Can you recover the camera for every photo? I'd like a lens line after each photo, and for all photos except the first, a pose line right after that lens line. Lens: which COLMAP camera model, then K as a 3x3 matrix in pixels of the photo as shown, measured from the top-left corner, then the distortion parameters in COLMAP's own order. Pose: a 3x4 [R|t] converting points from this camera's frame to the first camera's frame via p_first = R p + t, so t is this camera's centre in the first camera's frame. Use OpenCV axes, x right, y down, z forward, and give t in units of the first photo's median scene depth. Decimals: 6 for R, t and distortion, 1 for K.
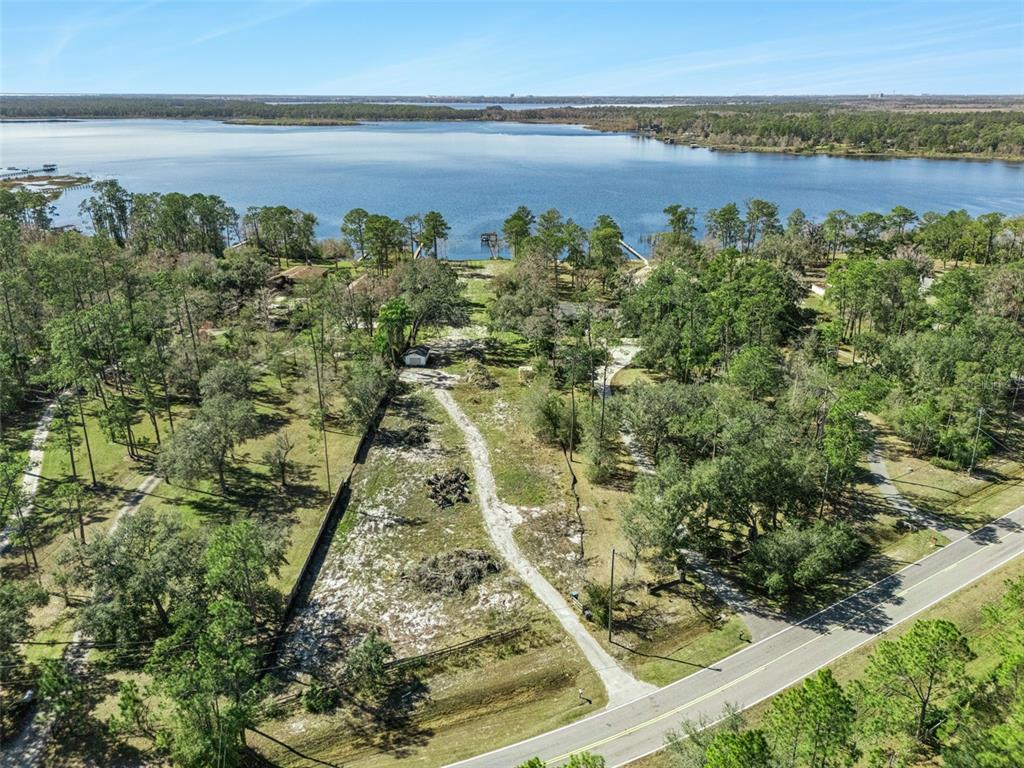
lens RADIAL K [[763.1, 0, 518.1], [0, 763.1, 362.8], [0, 0, 1]] dist [0.082687, -0.088340]
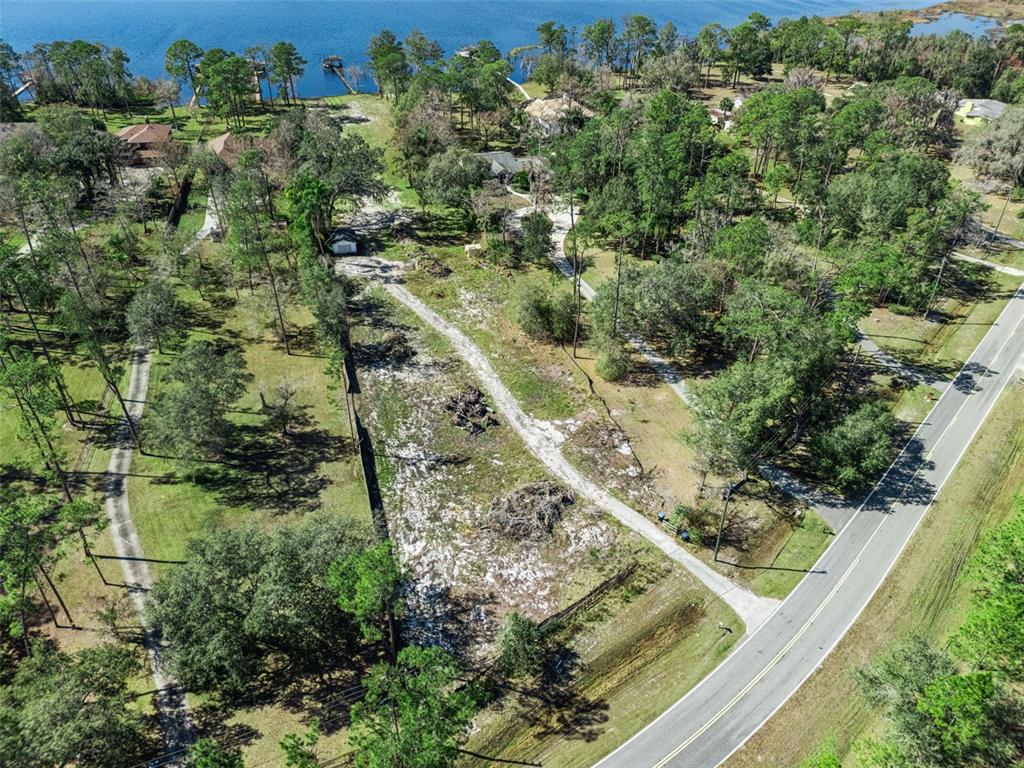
lens RADIAL K [[763.1, 0, 517.8], [0, 763.1, 359.5], [0, 0, 1]] dist [0.082687, -0.088340]
pose [[0.962222, -0.140757, 0.233059, -0.239663], [0.079286, 0.963759, 0.254721, -0.127977], [-0.260466, -0.226620, 0.938510, 0.118967]]
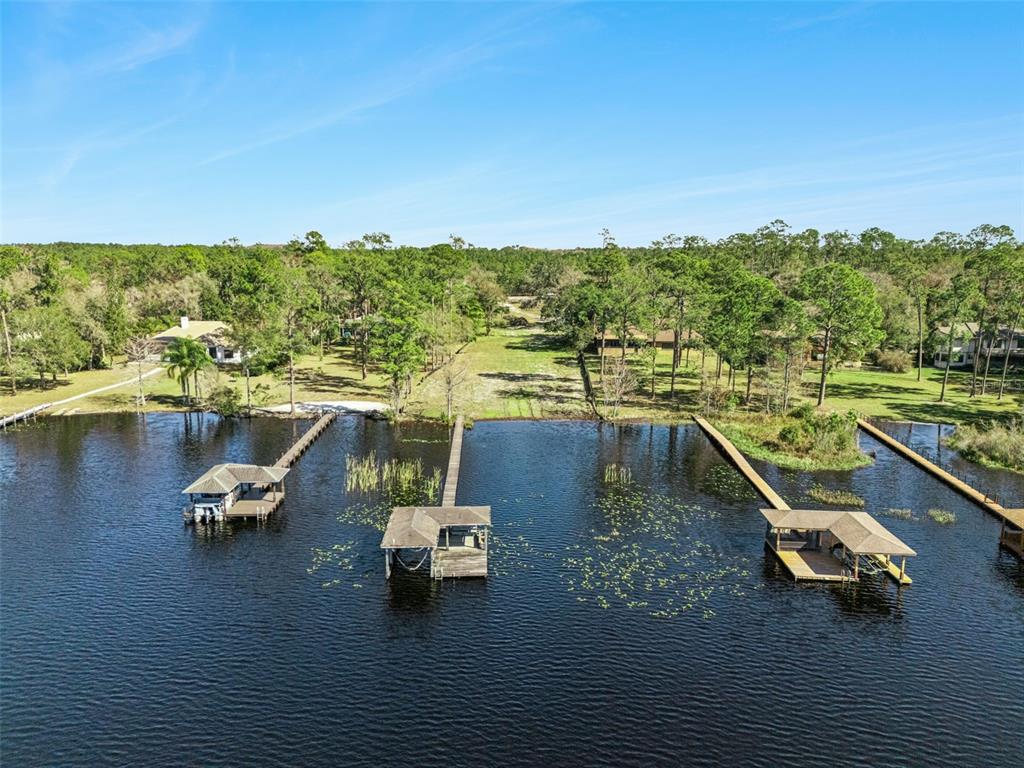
lens RADIAL K [[763.1, 0, 508.1], [0, 763.1, 384.1], [0, 0, 1]] dist [0.082687, -0.088340]
pose [[-0.997890, -0.016714, 0.062740, -0.174501], [0.016309, 0.870793, 0.491379, -0.766765], [-0.062847, 0.491365, -0.868683, 3.108012]]
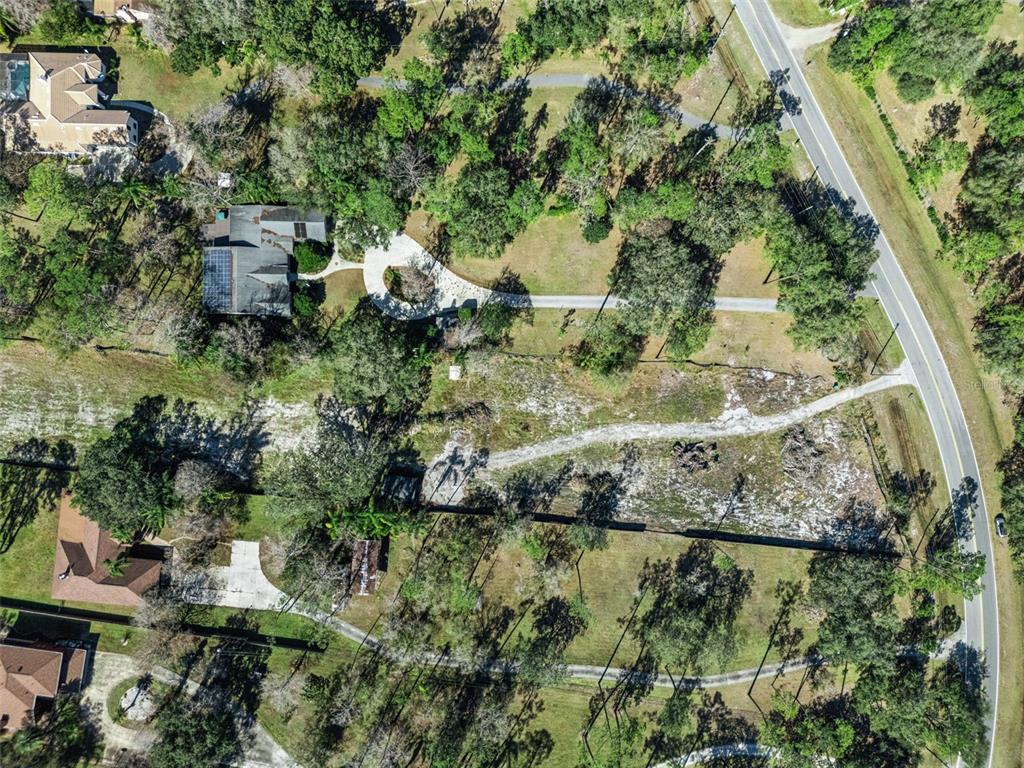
lens RADIAL K [[763.1, 0, 511.0], [0, 763.1, 379.0], [0, 0, 1]] dist [0.082687, -0.088340]
pose [[0.105000, -0.994466, 0.003477, 0.008214], [0.308754, 0.035923, 0.950463, -1.201084], [-0.945328, -0.098725, 0.310818, 0.886012]]
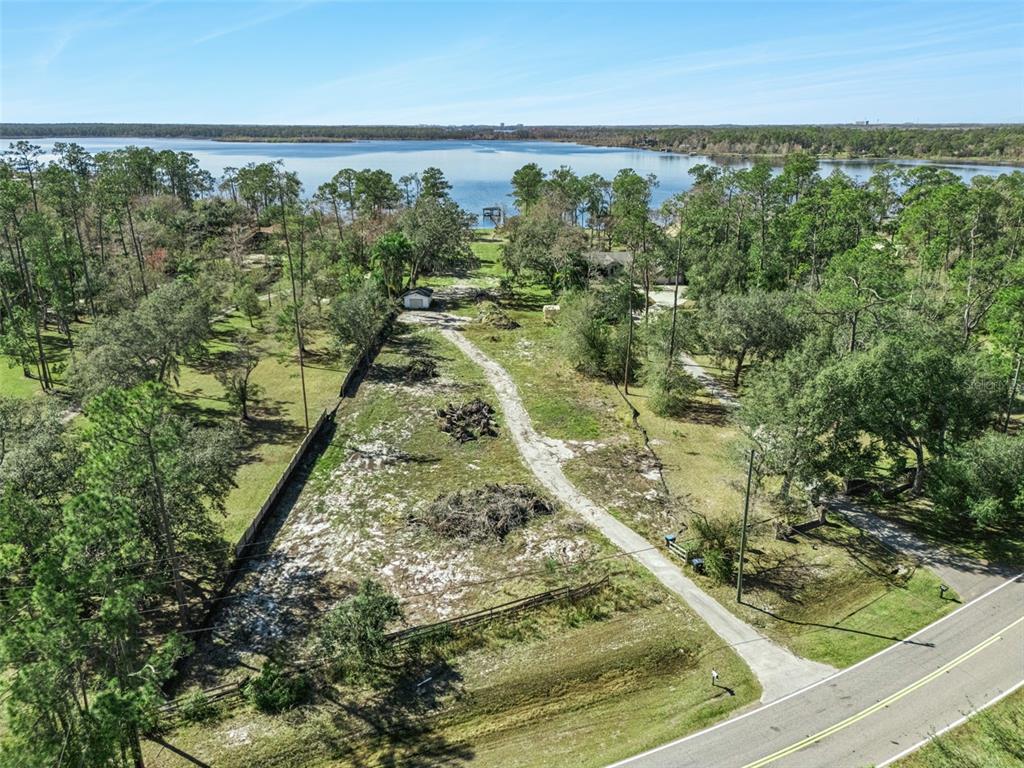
lens RADIAL K [[763.1, 0, 516.0], [0, 763.1, 364.2], [0, 0, 1]] dist [0.082687, -0.088340]
pose [[0.999942, -0.006105, 0.008848, -0.049940], [0.006402, 0.999404, -0.033926, 0.132121], [-0.008635, 0.033980, 0.999385, 0.254407]]
